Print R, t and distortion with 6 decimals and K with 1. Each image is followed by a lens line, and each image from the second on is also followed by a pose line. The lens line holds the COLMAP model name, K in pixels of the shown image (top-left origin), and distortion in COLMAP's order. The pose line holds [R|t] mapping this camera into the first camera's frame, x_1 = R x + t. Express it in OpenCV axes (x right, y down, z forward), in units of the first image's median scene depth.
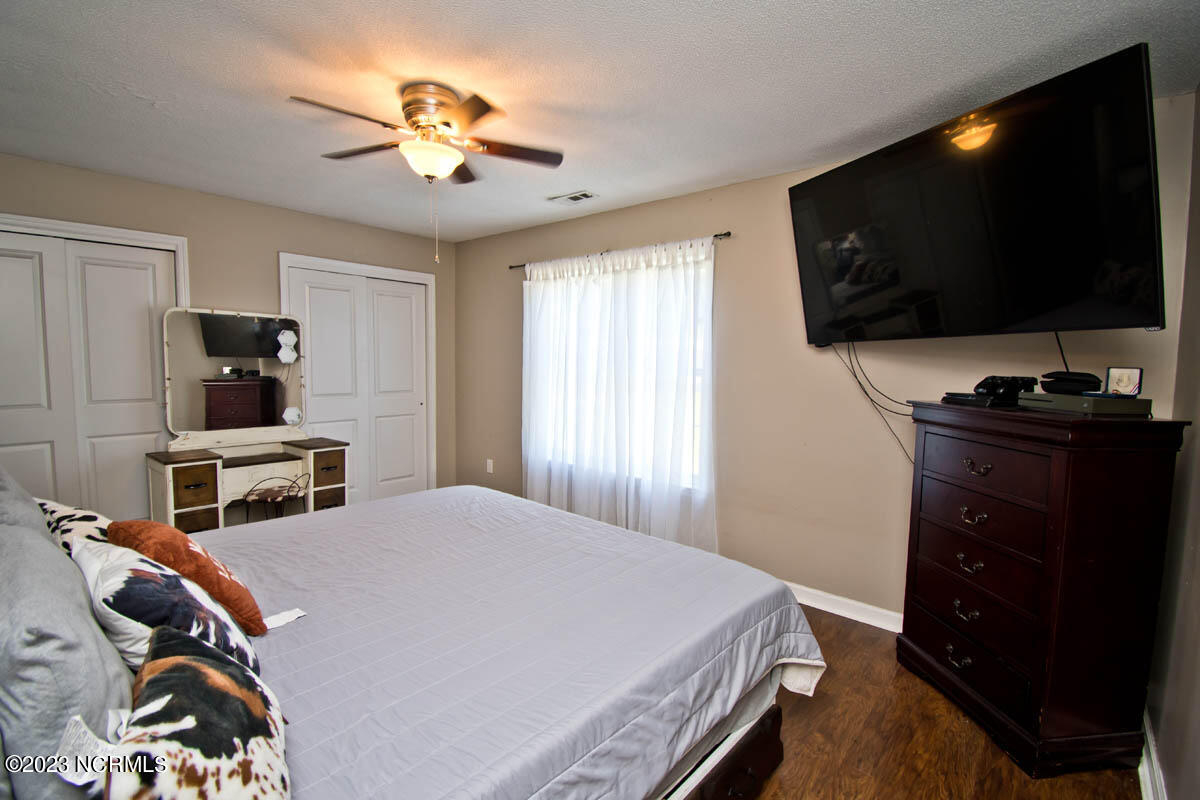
lens RADIAL K [[527.3, 0, 600.0], [0, 527.3, 400.0], [0, 0, 1]] dist [0.020652, -0.024269]
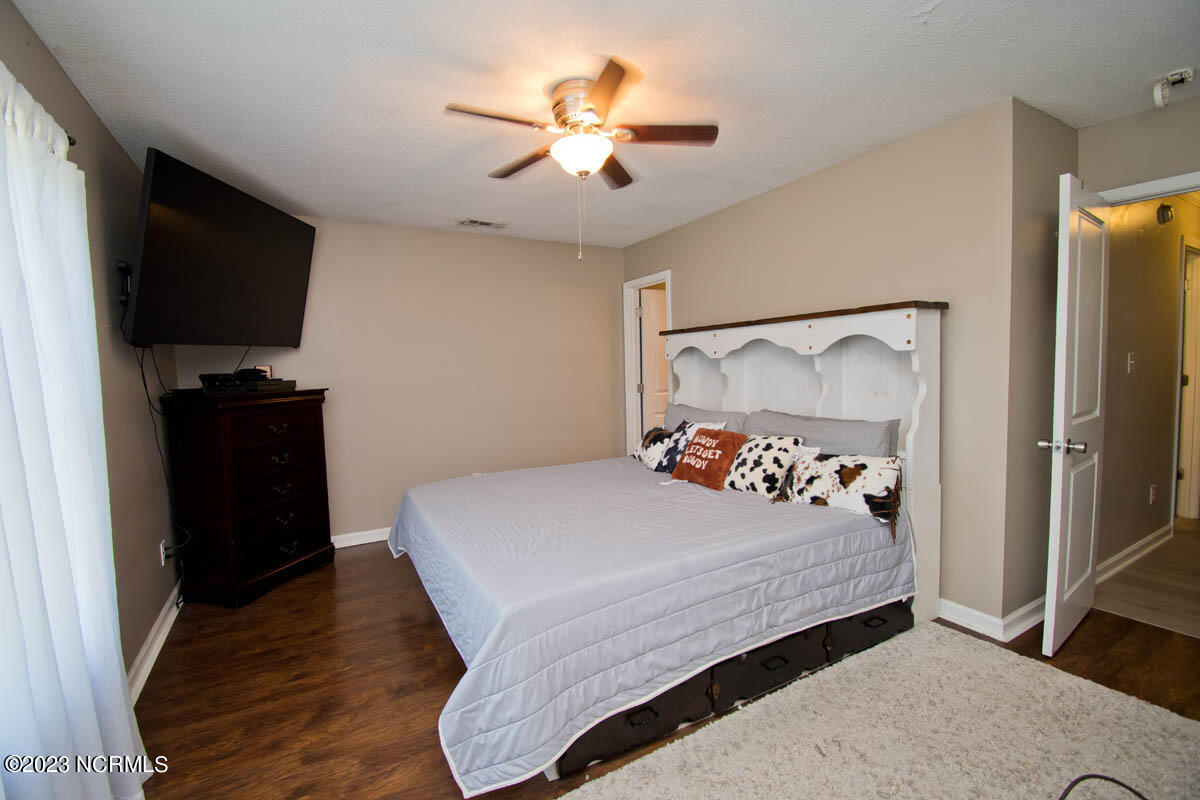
lens RADIAL K [[534.4, 0, 600.0], [0, 534.4, 400.0], [0, 0, 1]] dist [0.022543, -0.025094]
pose [[-0.945140, -0.017153, 0.326214, -0.412132], [0.032986, 0.988505, 0.147548, -0.095542], [-0.324995, 0.150214, -0.933710, 1.262032]]
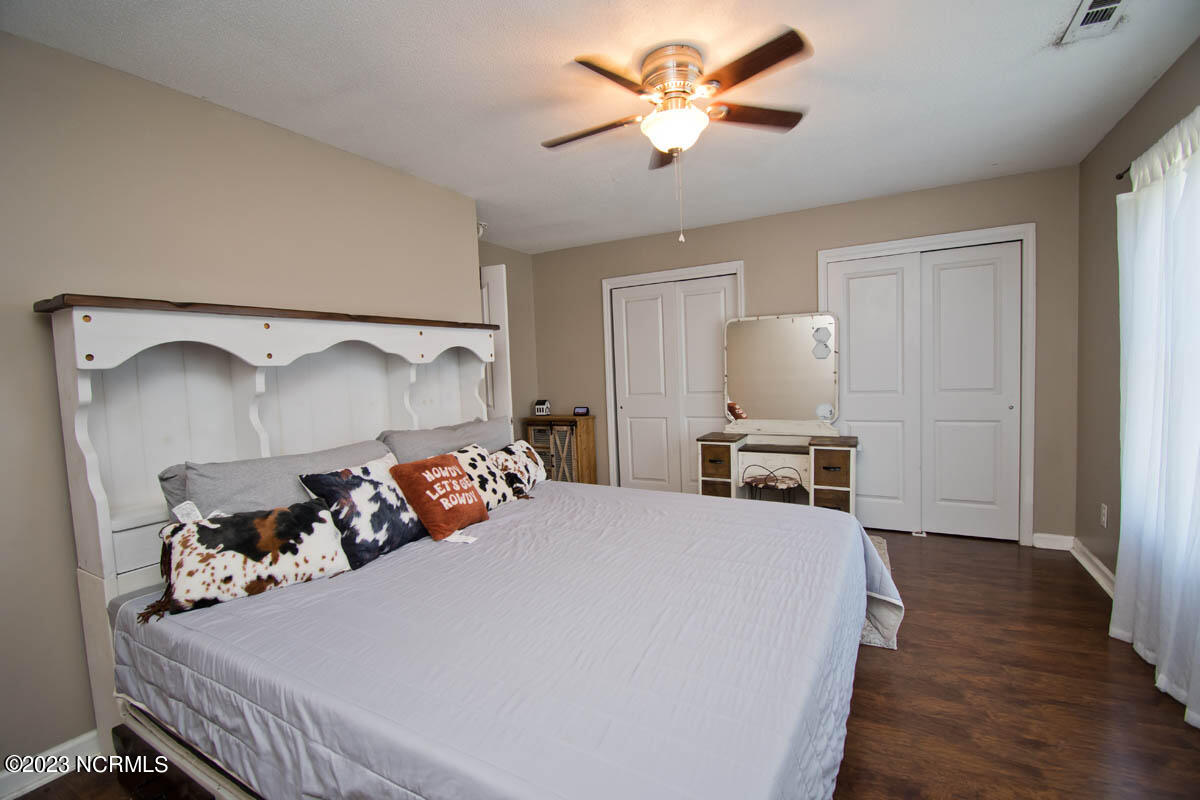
lens RADIAL K [[527.3, 0, 600.0], [0, 527.3, 400.0], [0, 0, 1]] dist [0.020652, -0.024269]
pose [[0.222770, 0.033358, -0.974300, 0.368445], [-0.032283, 0.999119, 0.026827, -0.006142], [0.974336, 0.025477, 0.223650, 0.441504]]
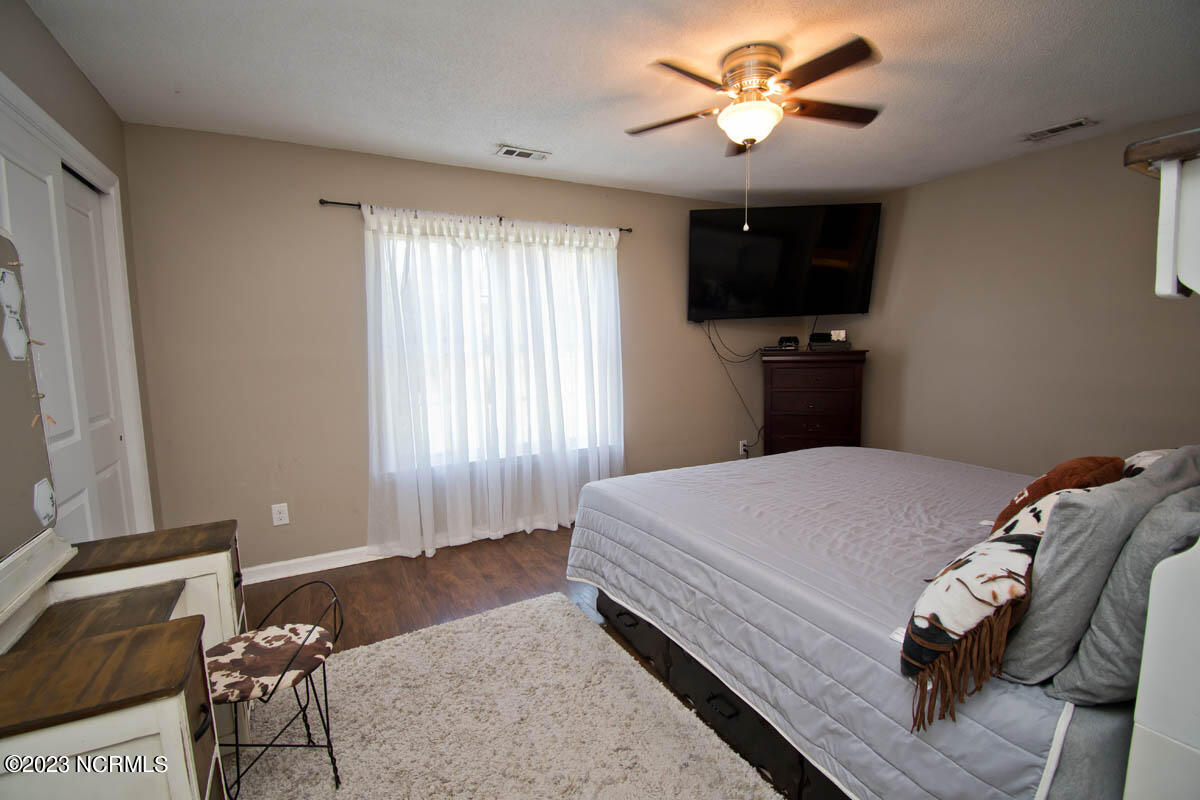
lens RADIAL K [[527.3, 0, 600.0], [0, 527.3, 400.0], [0, 0, 1]] dist [0.020652, -0.024269]
pose [[0.353897, -0.123989, 0.927030, -0.866104], [0.107425, 0.990003, 0.091402, -0.040840], [-0.929095, 0.067239, 0.363678, 0.581699]]
